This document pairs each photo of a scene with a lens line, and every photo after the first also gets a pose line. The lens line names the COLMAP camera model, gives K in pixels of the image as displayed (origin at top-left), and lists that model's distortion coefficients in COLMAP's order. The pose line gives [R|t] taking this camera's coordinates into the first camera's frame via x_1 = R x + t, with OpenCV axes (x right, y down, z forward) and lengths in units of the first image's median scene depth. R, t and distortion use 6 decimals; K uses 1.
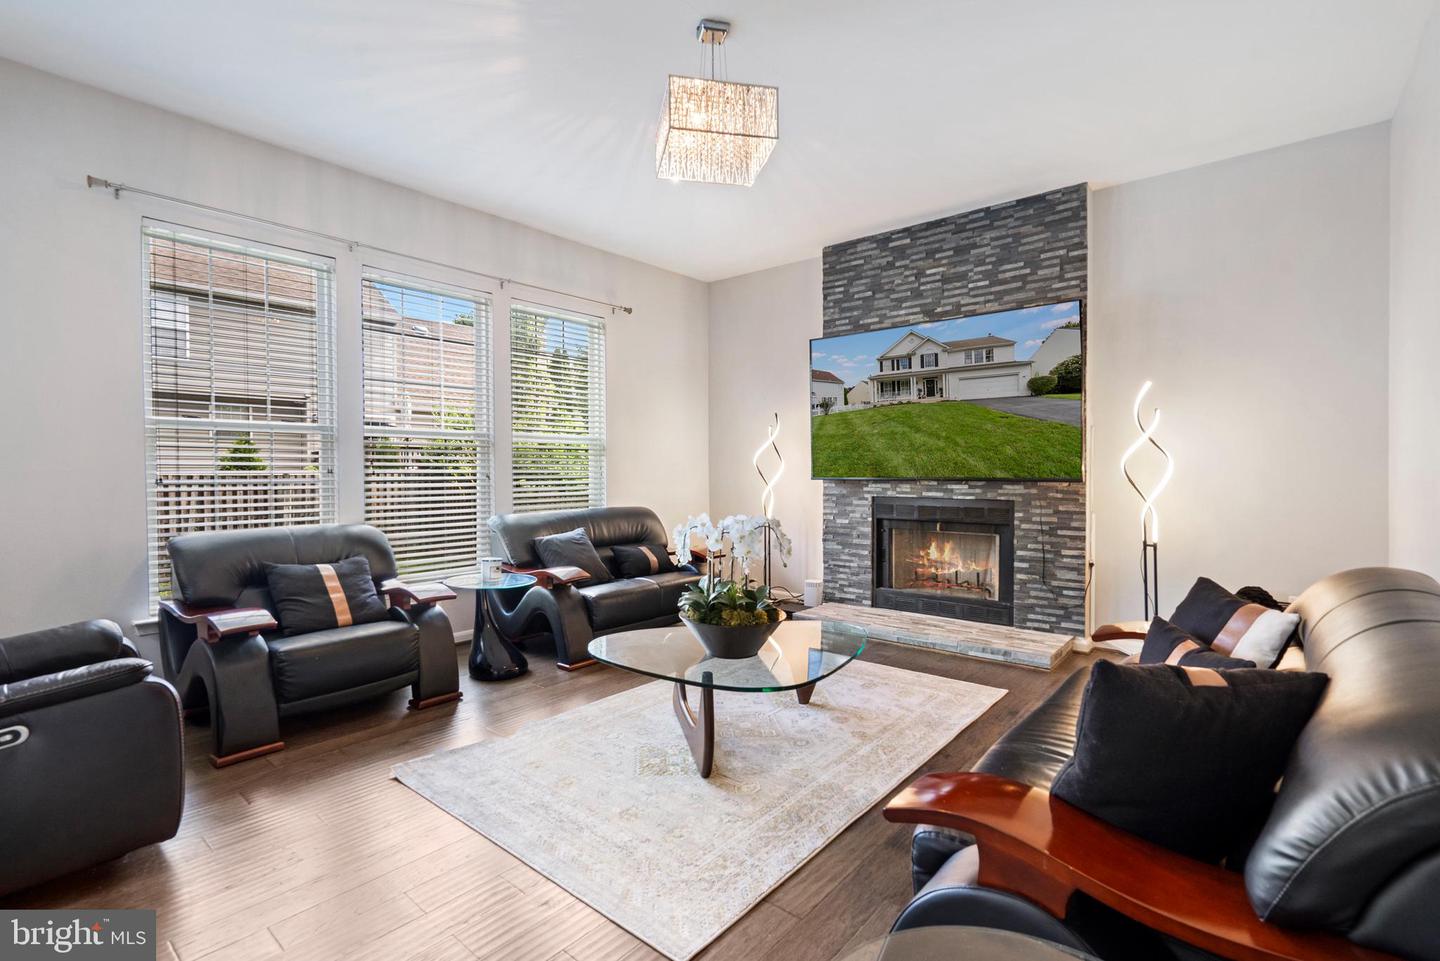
lens RADIAL K [[666.9, 0, 703.3], [0, 666.9, 478.5], [0, 0, 1]] dist [-0.002336, 0.001058]
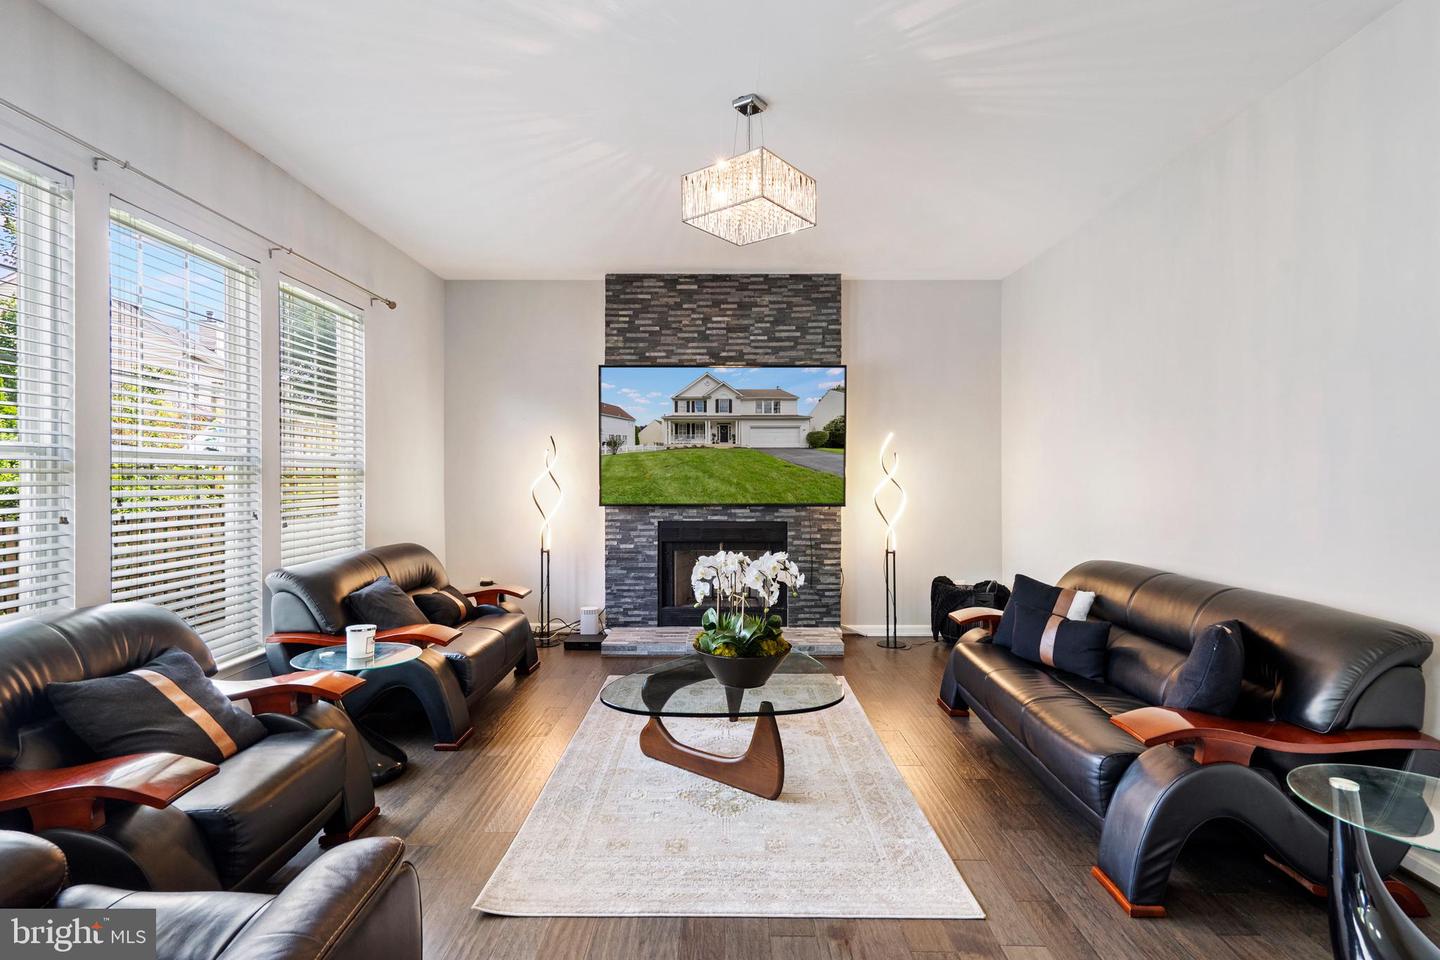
lens RADIAL K [[702.4, 0, 720.3], [0, 702.4, 479.2], [0, 0, 1]] dist [-0.000014, -0.000031]
pose [[0.769172, 0.000875, 0.639041, -0.424555], [0.006386, 0.999939, -0.009056, -0.032070], [-0.639010, 0.011046, 0.769119, 0.095172]]
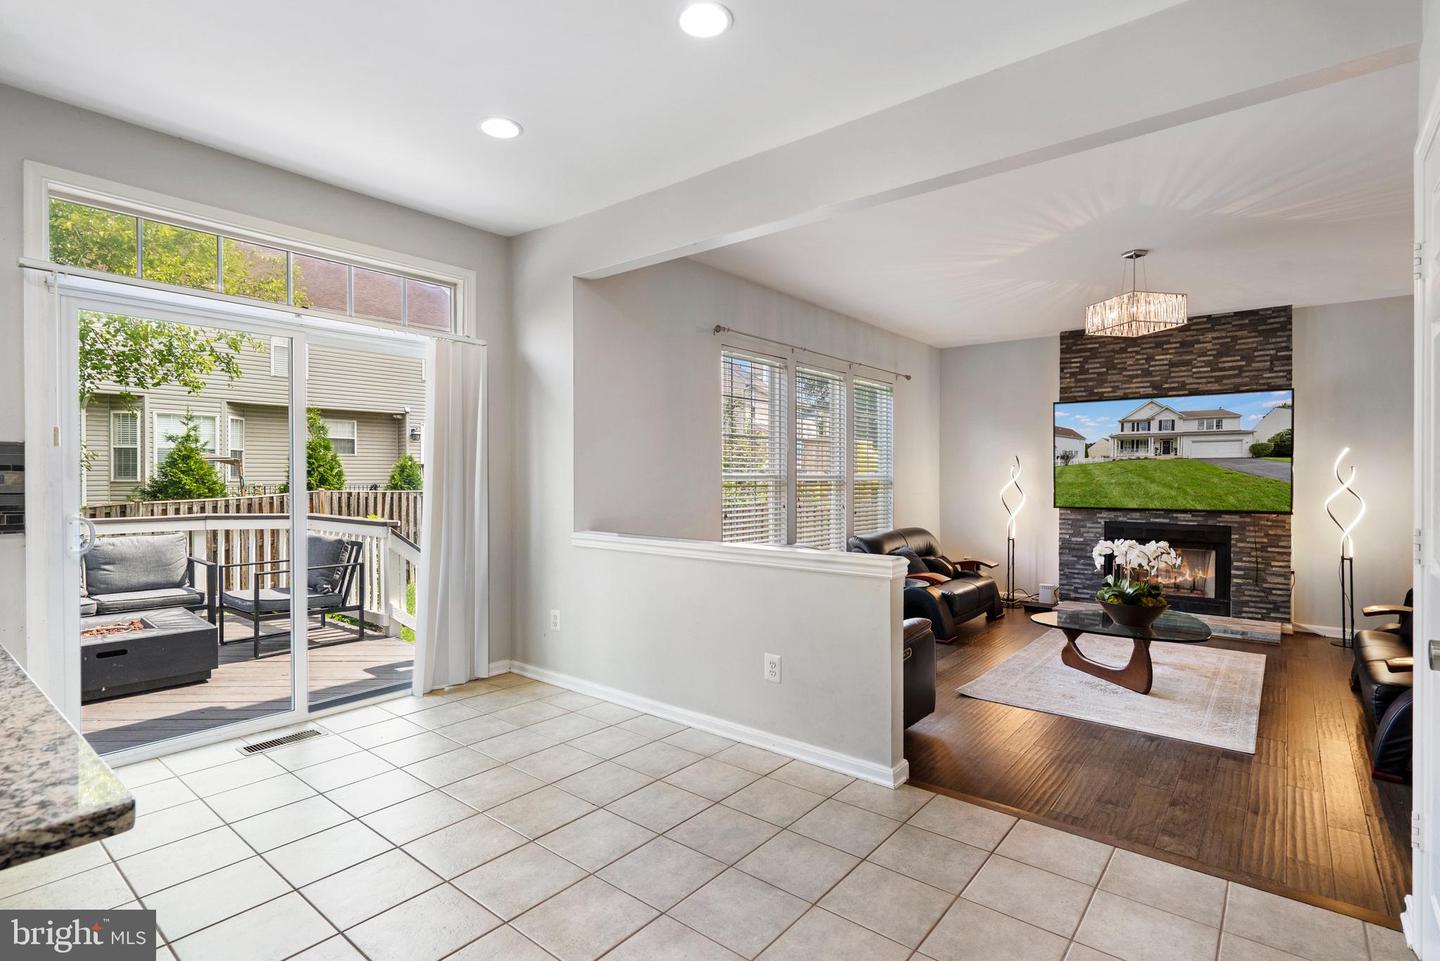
lens RADIAL K [[681.5, 0, 720.0], [0, 681.5, 480.5], [0, 0, 1]] dist [0.003392, 0.000215]
pose [[0.999902, 0.004146, 0.013380, -0.600674], [-0.004036, 0.999958, -0.008281, -0.044884], [-0.013413, 0.008227, 0.999876, -0.400738]]
